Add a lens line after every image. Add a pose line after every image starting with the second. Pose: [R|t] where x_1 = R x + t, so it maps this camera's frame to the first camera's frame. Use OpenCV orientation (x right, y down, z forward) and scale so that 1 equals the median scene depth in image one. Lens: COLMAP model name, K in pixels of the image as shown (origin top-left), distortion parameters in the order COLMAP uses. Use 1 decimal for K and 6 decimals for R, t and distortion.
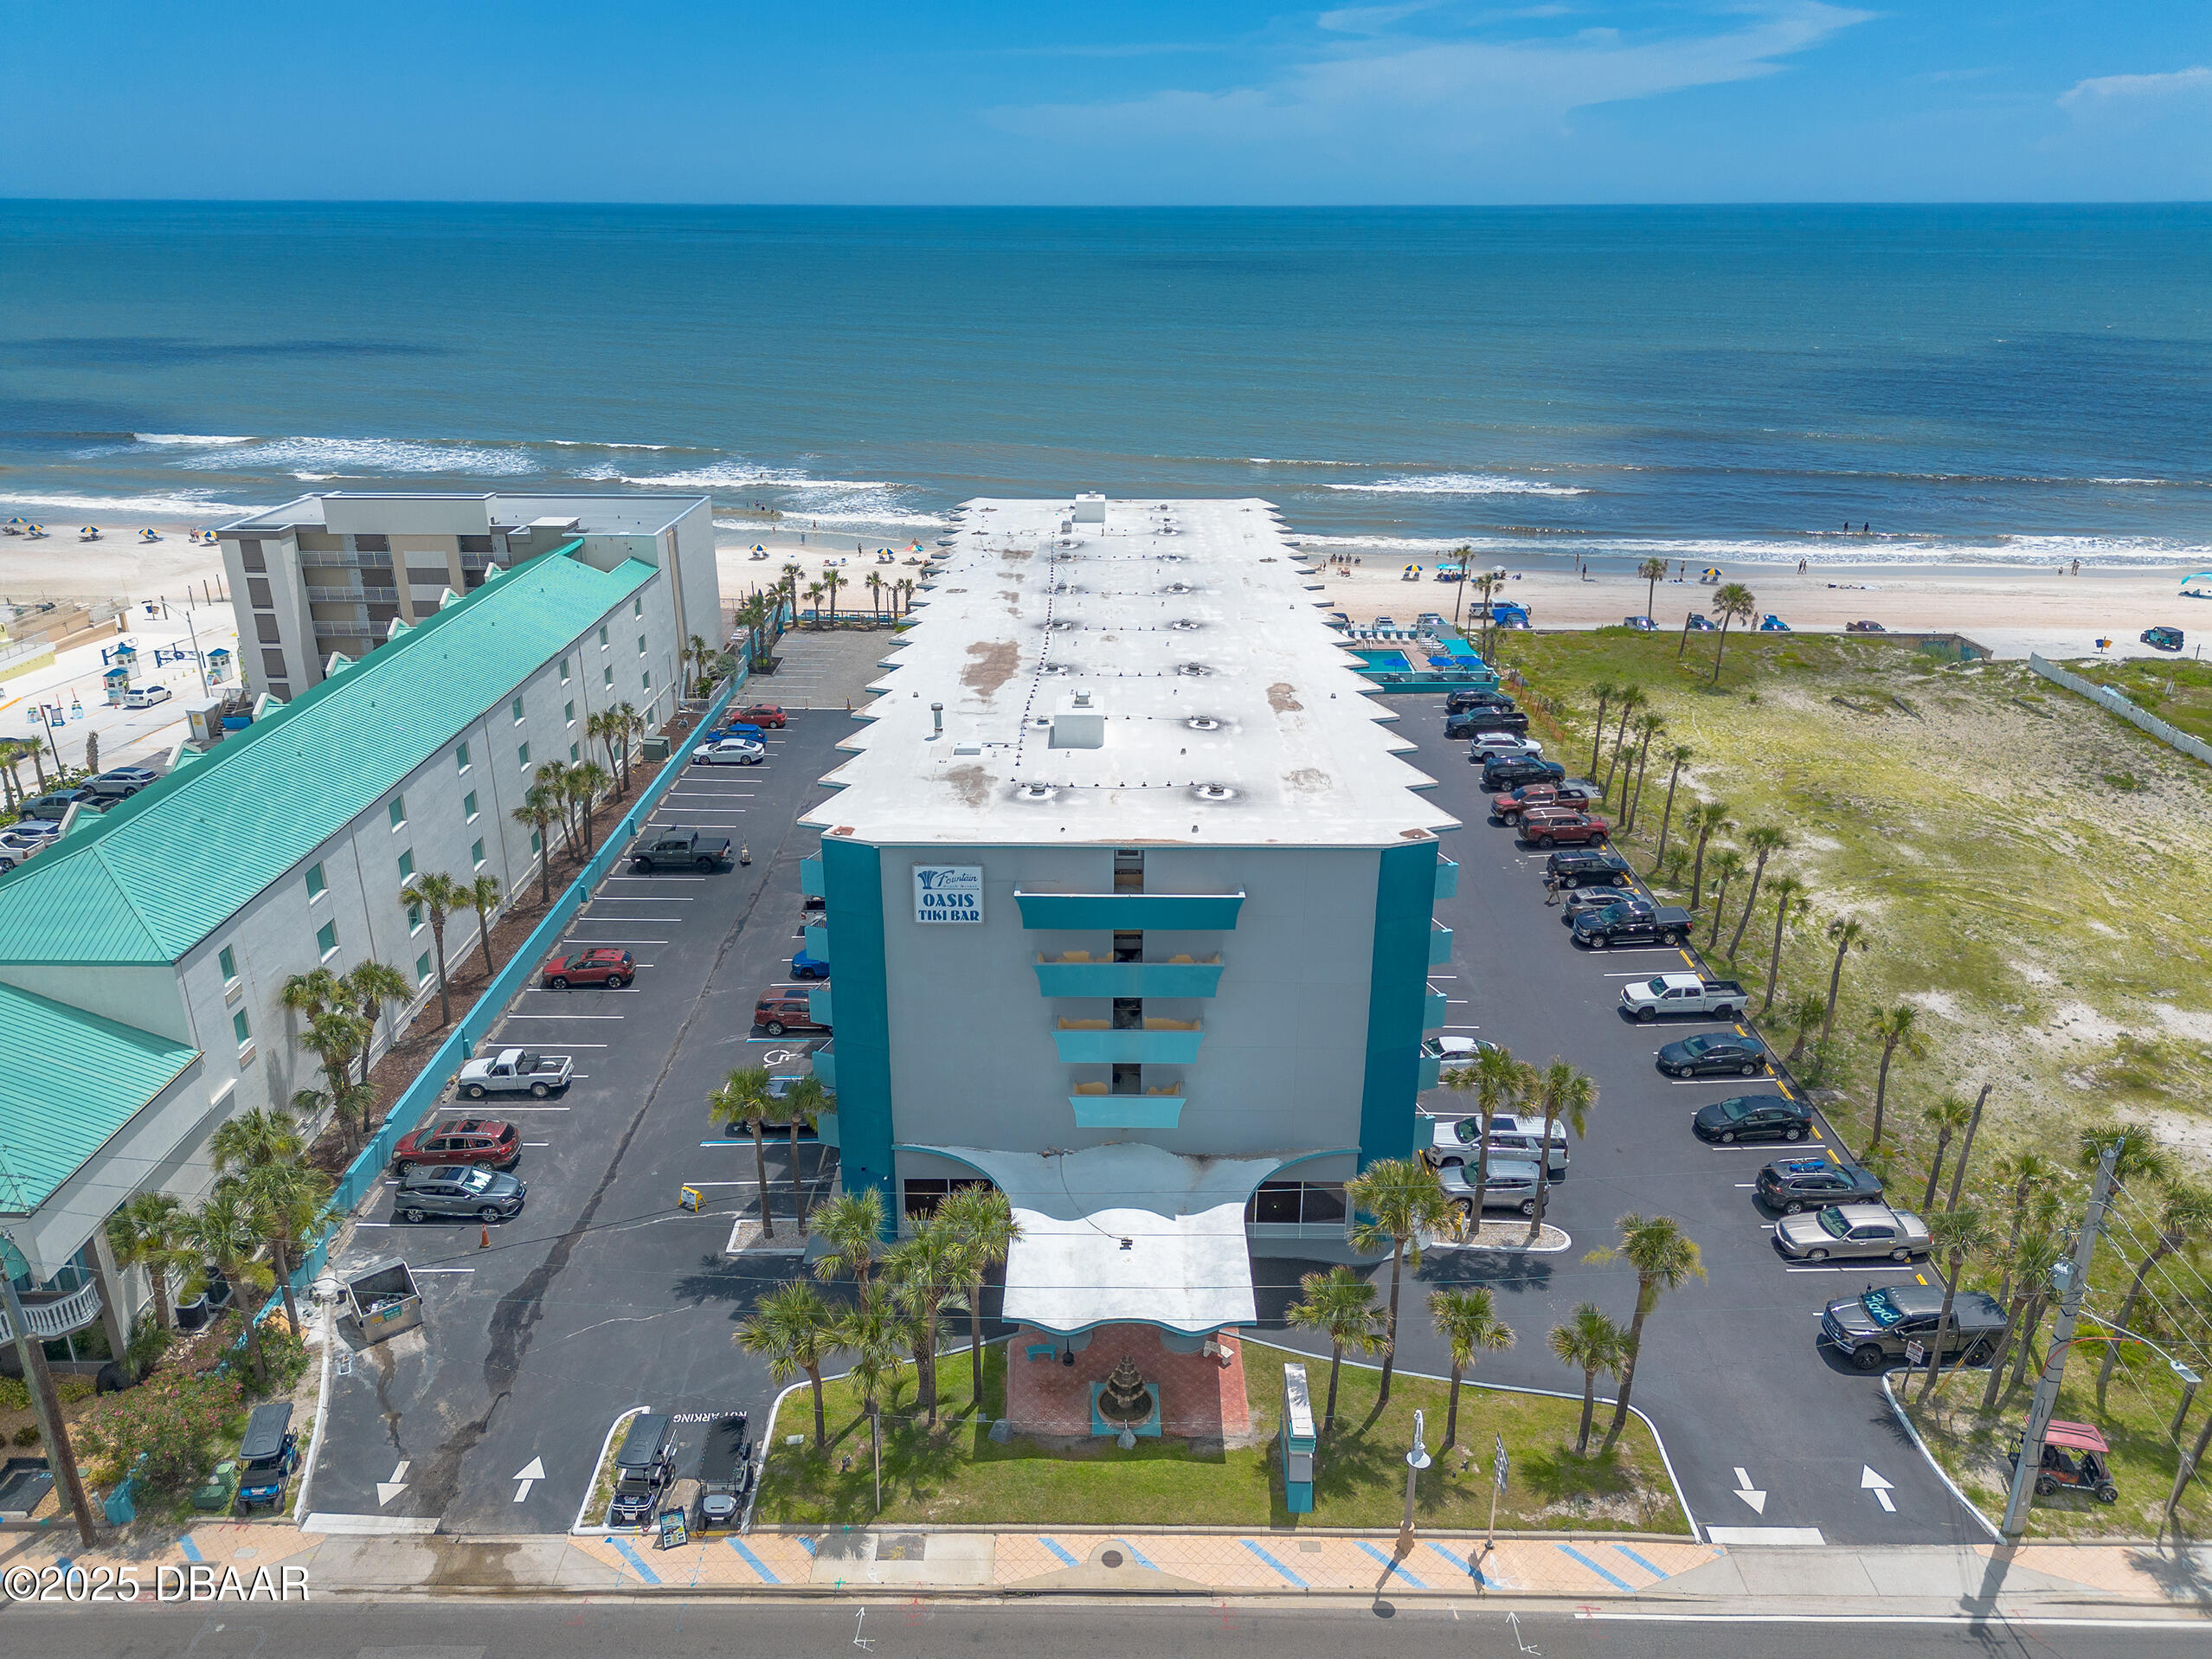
lens RADIAL K [[1555.2, 0, 1082.1], [0, 1555.2, 829.4], [0, 0, 1]] dist [0.056618, -0.045586]
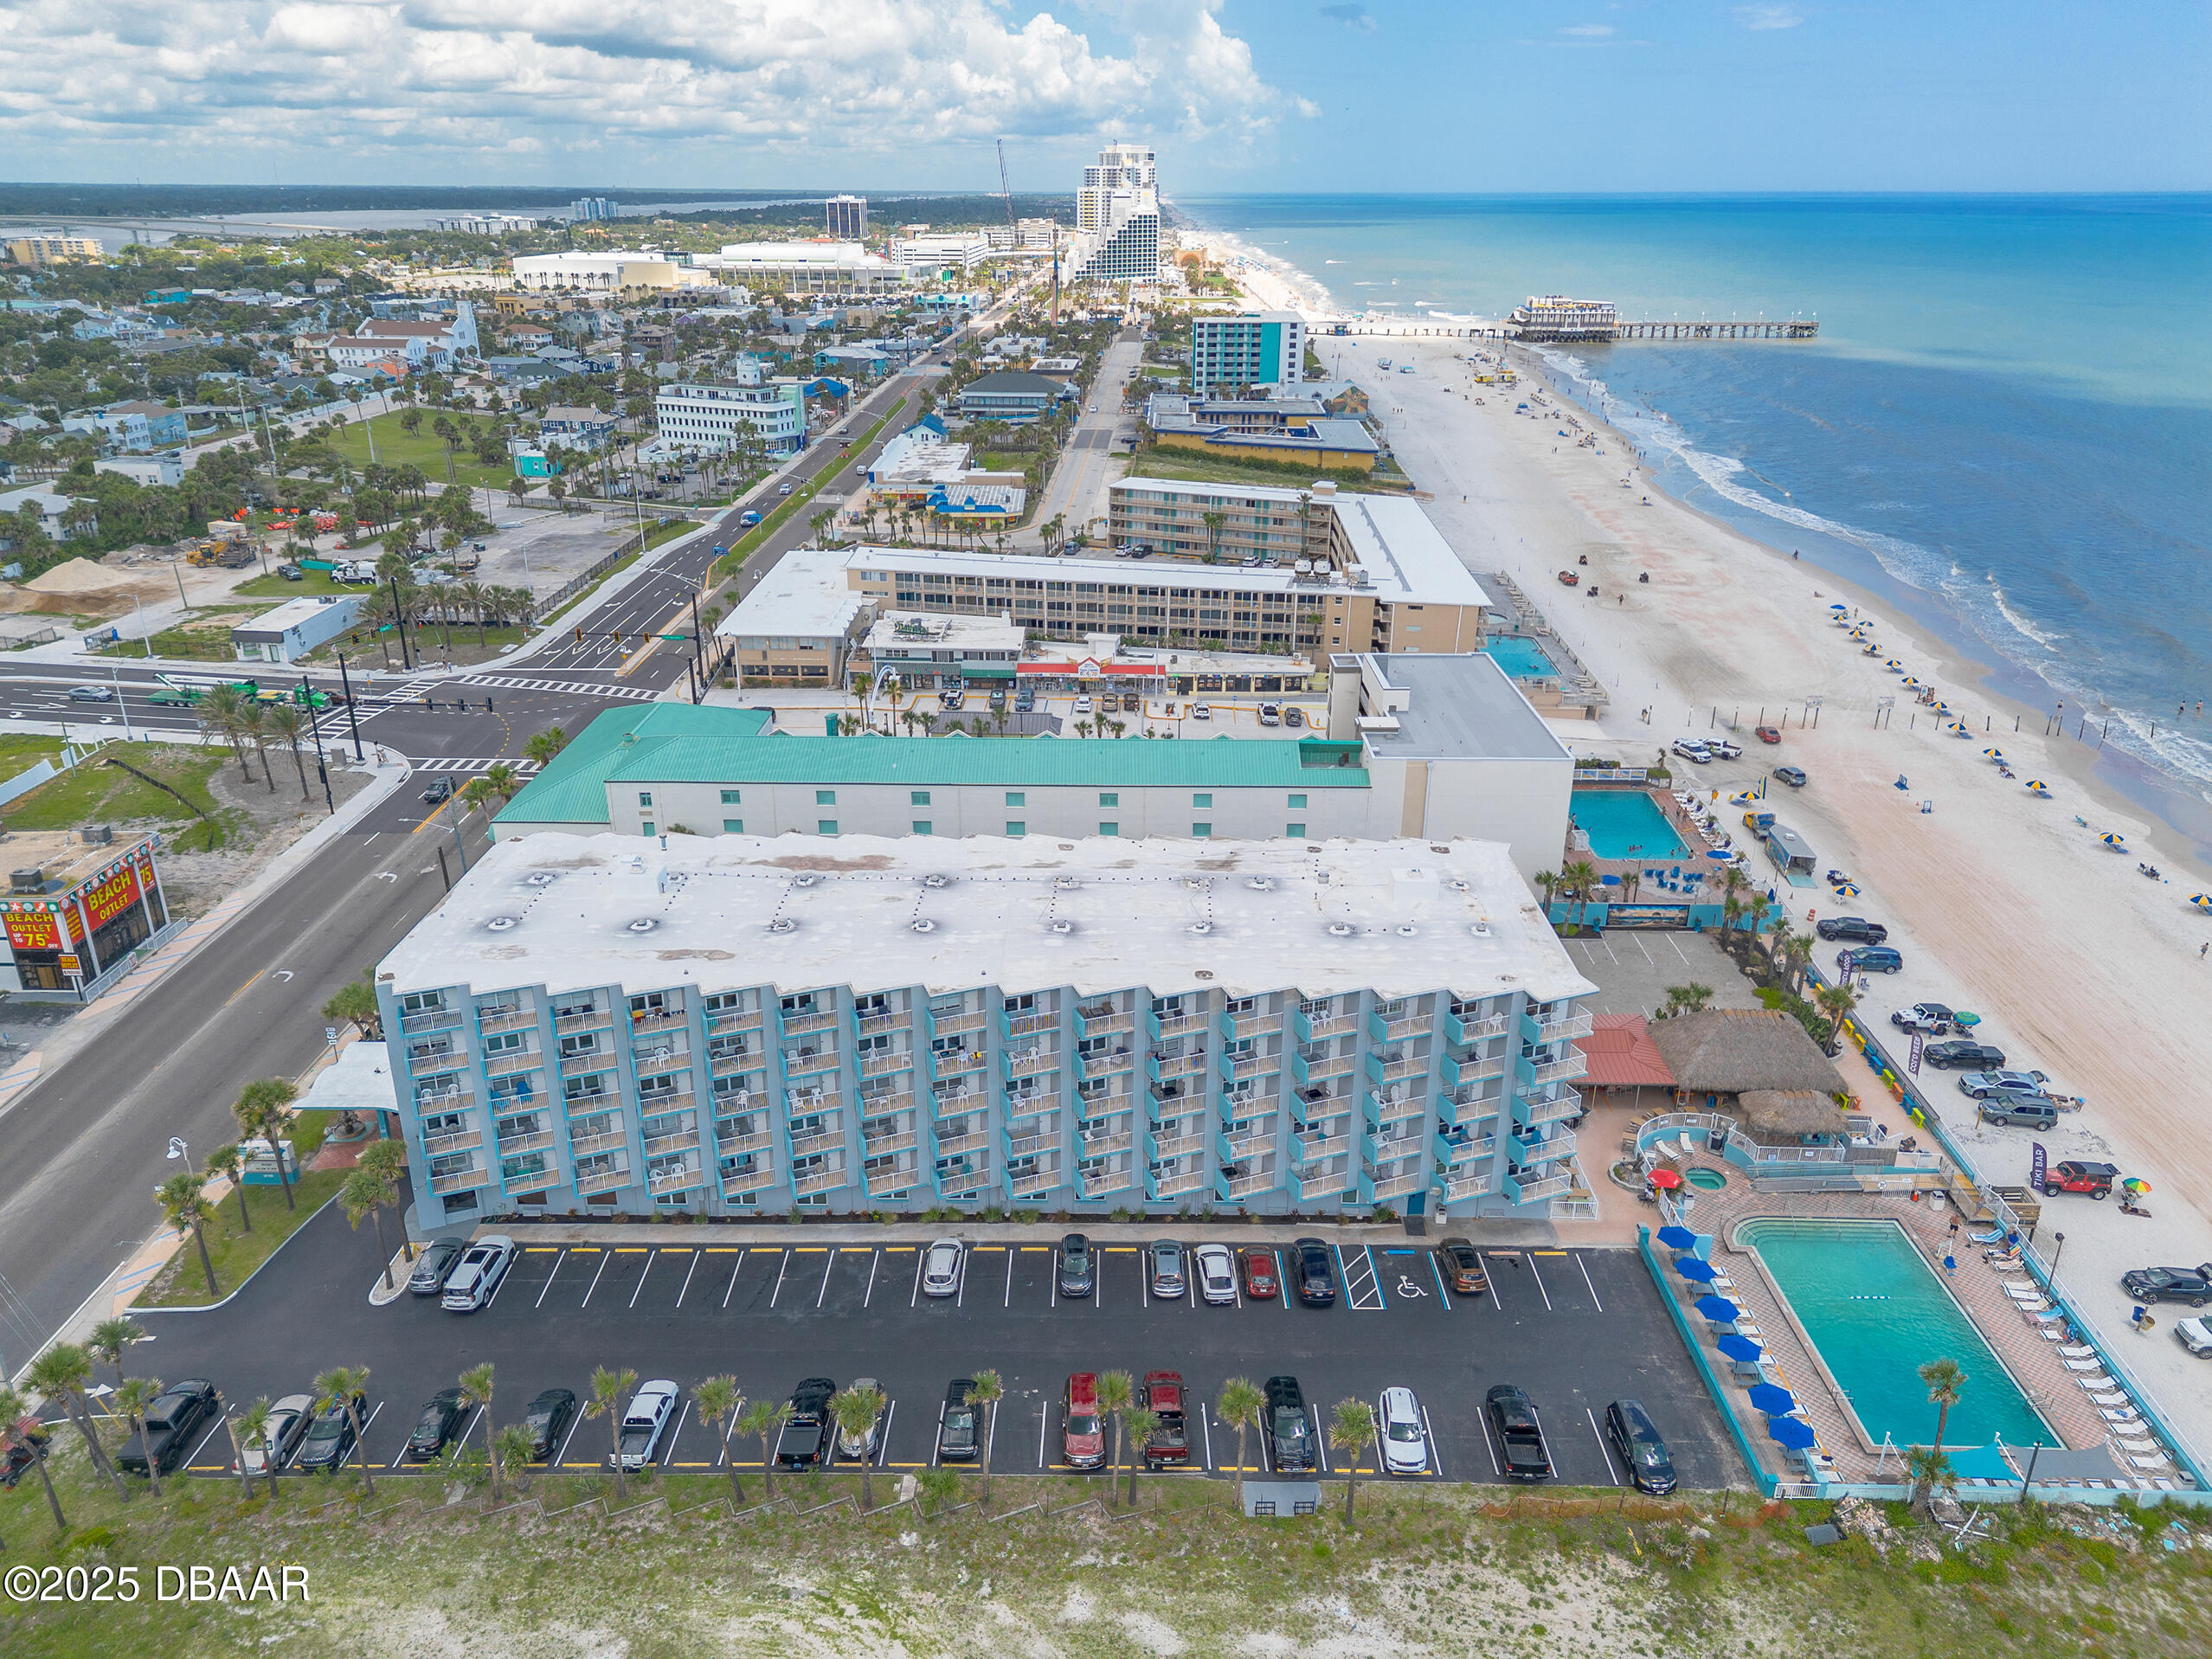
lens RADIAL K [[1555.2, 0, 1111.1], [0, 1555.2, 838.0], [0, 0, 1]] dist [0.056618, -0.045586]
pose [[0.008273, 0.378797, -0.925443, 1.508761], [-0.374463, 0.859307, 0.348380, -0.872459], [0.927205, 0.343662, 0.148954, 1.271734]]
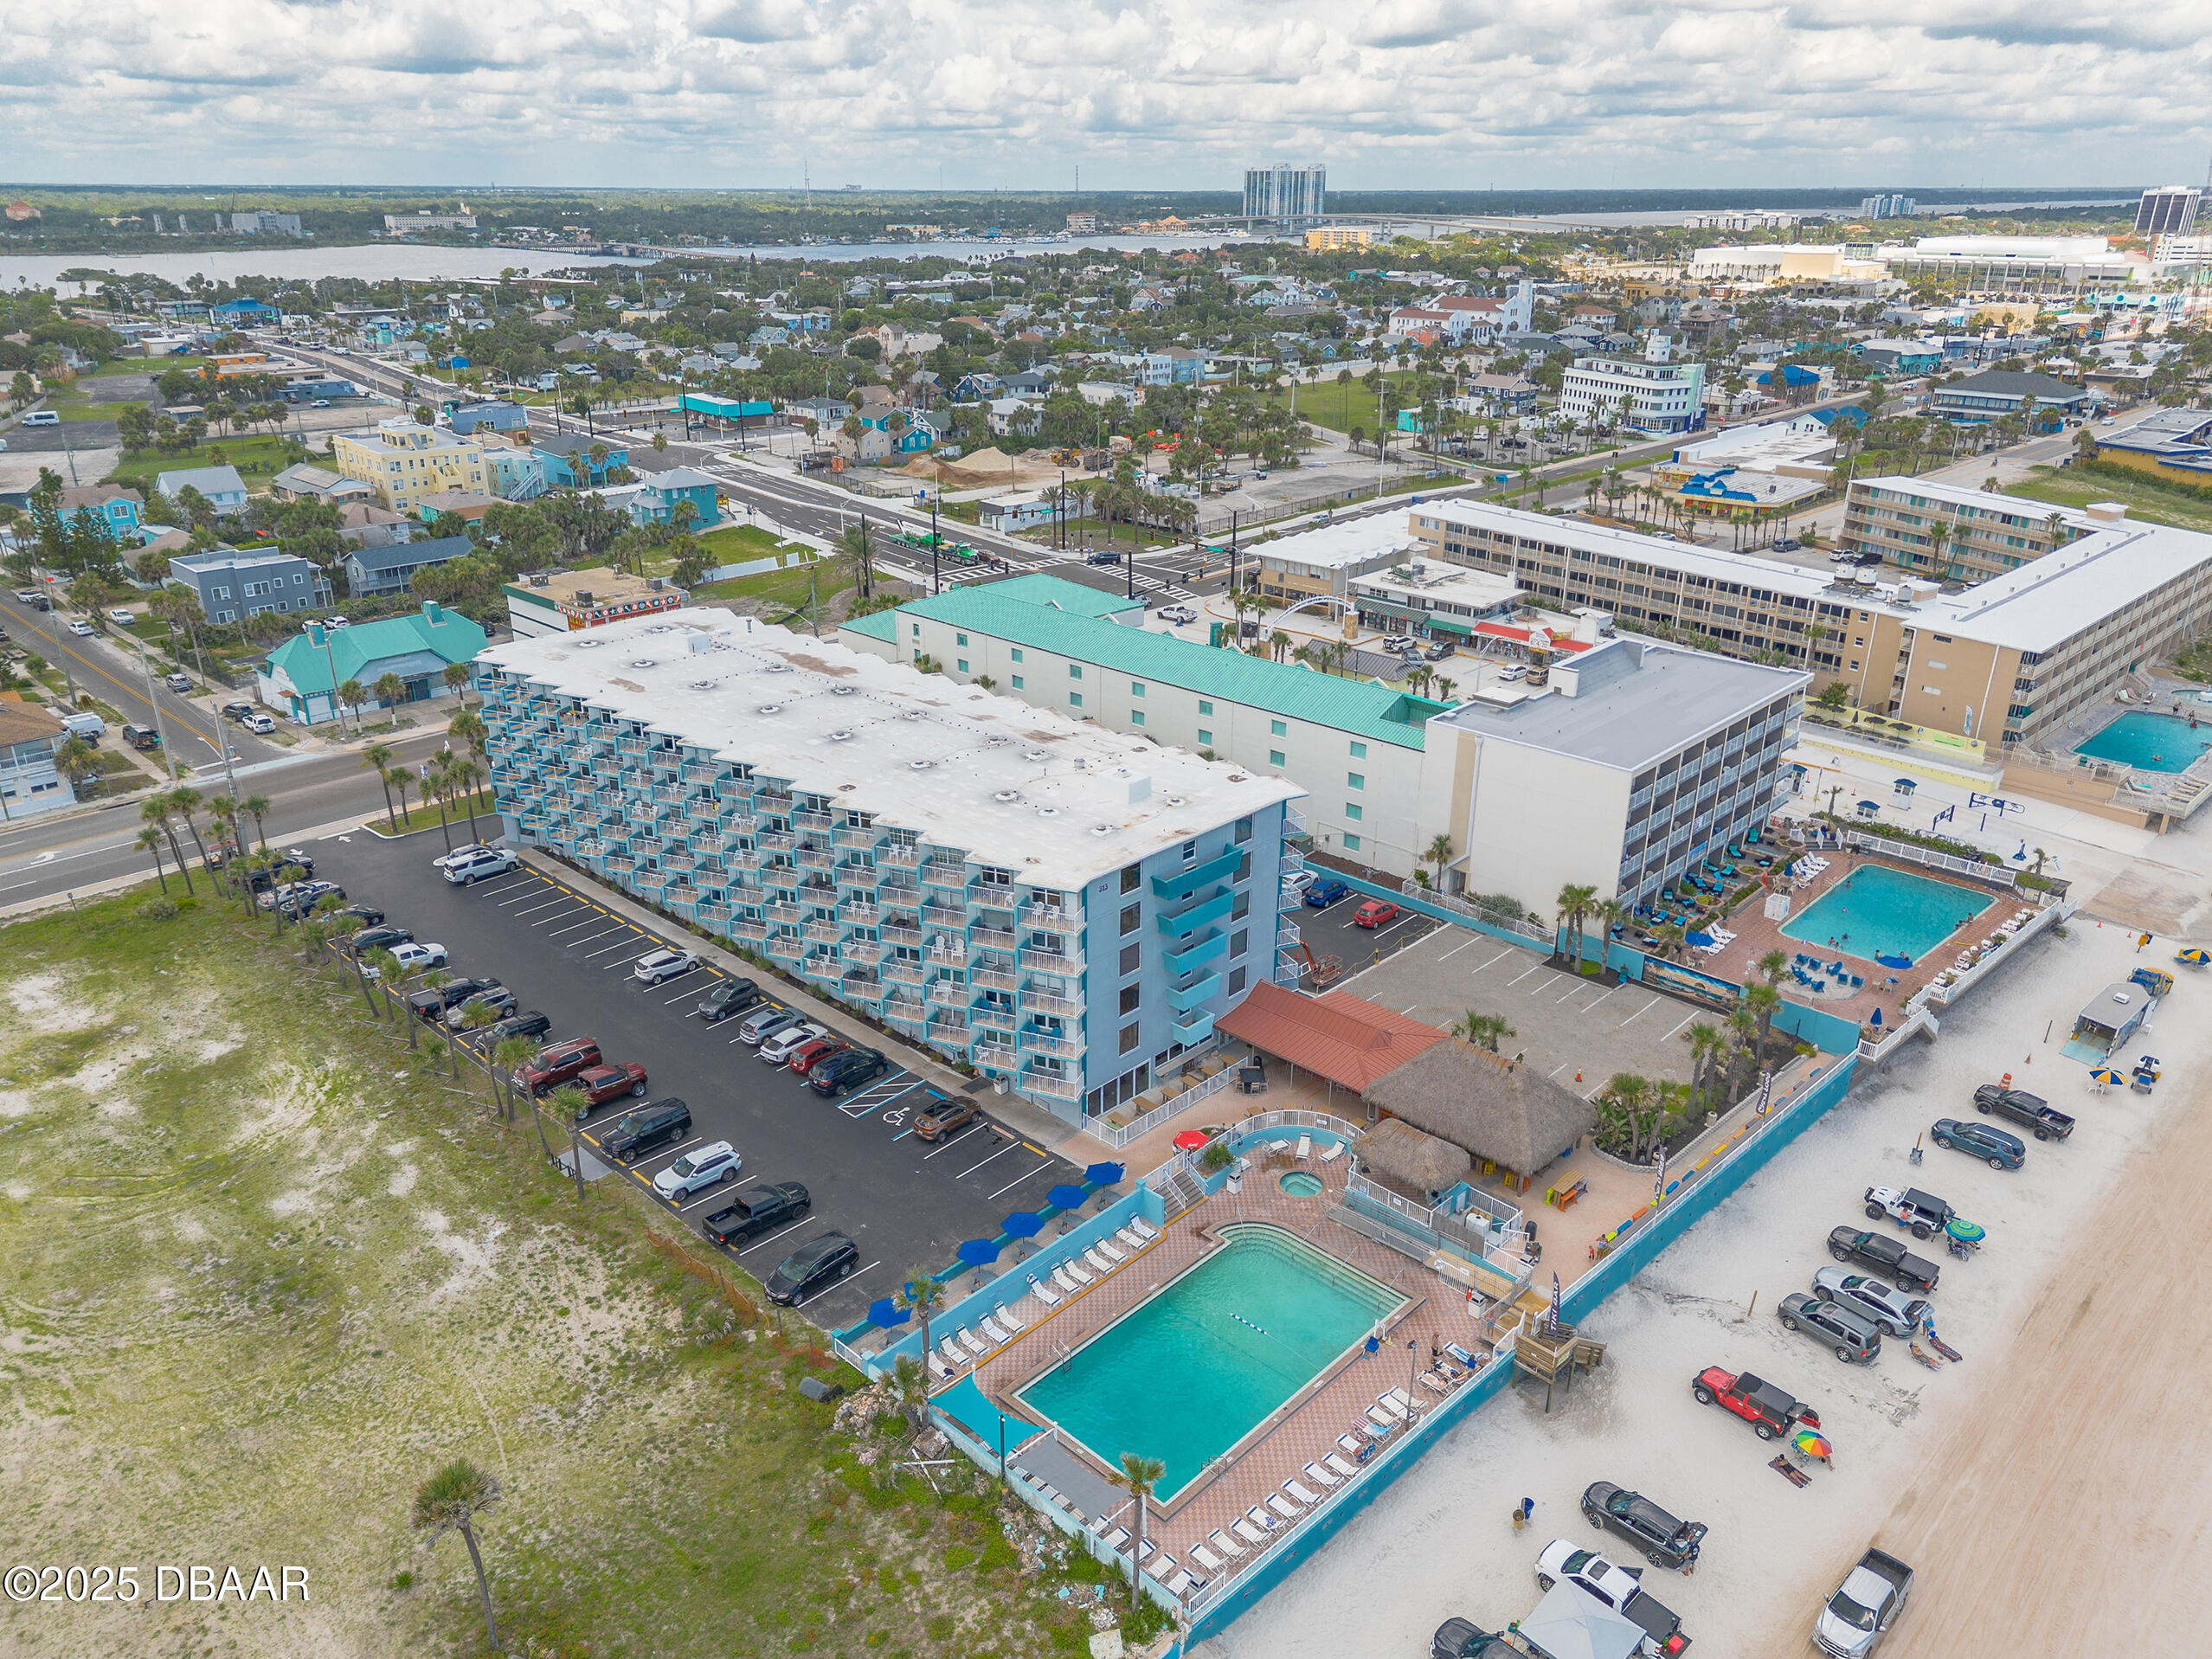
lens RADIAL K [[1555.2, 0, 1104.7], [0, 1555.2, 832.9], [0, 0, 1]] dist [0.056618, -0.045586]
pose [[-0.679425, 0.275276, -0.680150, 1.146478], [-0.274657, 0.764153, 0.583638, -1.285743], [0.680401, 0.583346, -0.443579, 2.569859]]
